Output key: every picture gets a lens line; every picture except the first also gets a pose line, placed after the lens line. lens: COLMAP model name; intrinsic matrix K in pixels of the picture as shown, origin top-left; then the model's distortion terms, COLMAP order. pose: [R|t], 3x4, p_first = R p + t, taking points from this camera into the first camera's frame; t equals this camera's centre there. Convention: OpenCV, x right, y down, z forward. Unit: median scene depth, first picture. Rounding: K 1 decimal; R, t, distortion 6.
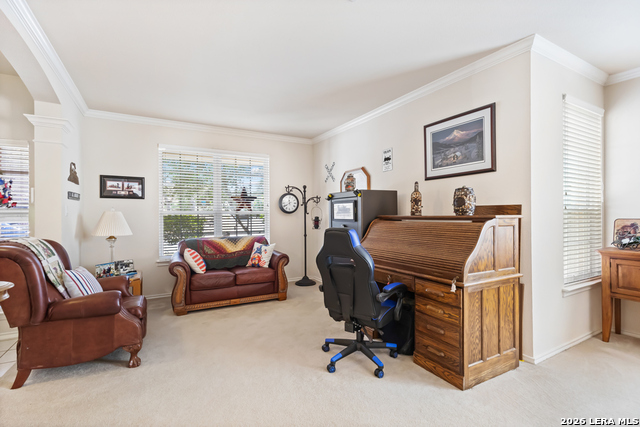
lens RADIAL K [[297.7, 0, 321.6], [0, 297.7, 215.6], [0, 0, 1]] dist [-0.000186, 0.000797]
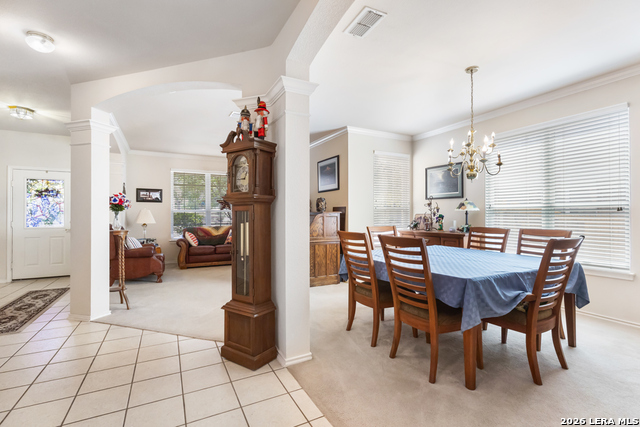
lens RADIAL K [[297.7, 0, 321.9], [0, 297.7, 213.4], [0, 0, 1]] dist [-0.000186, 0.000797]
pose [[0.999513, 0.001417, -0.031171, 0.389420], [-0.001616, 0.999978, -0.006362, 0.015845], [0.031162, 0.006409, 0.999494, -0.711879]]
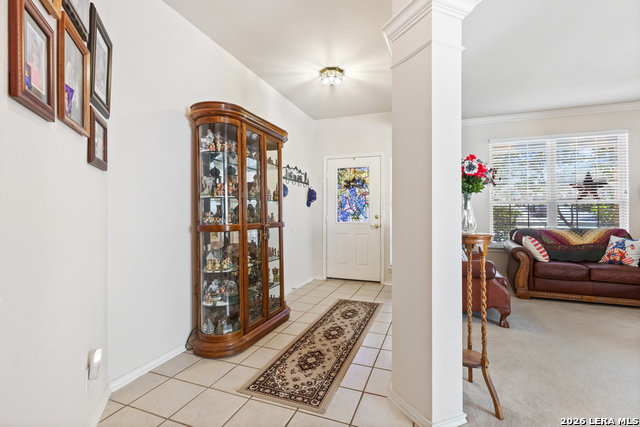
lens RADIAL K [[297.7, 0, 317.9], [0, 297.7, 211.0], [0, 0, 1]] dist [-0.000186, 0.000797]
pose [[0.631161, -0.001960, -0.775649, -0.116106], [-0.004453, 0.999971, -0.006151, 0.035933], [0.775639, 0.007336, 0.631134, -0.215136]]
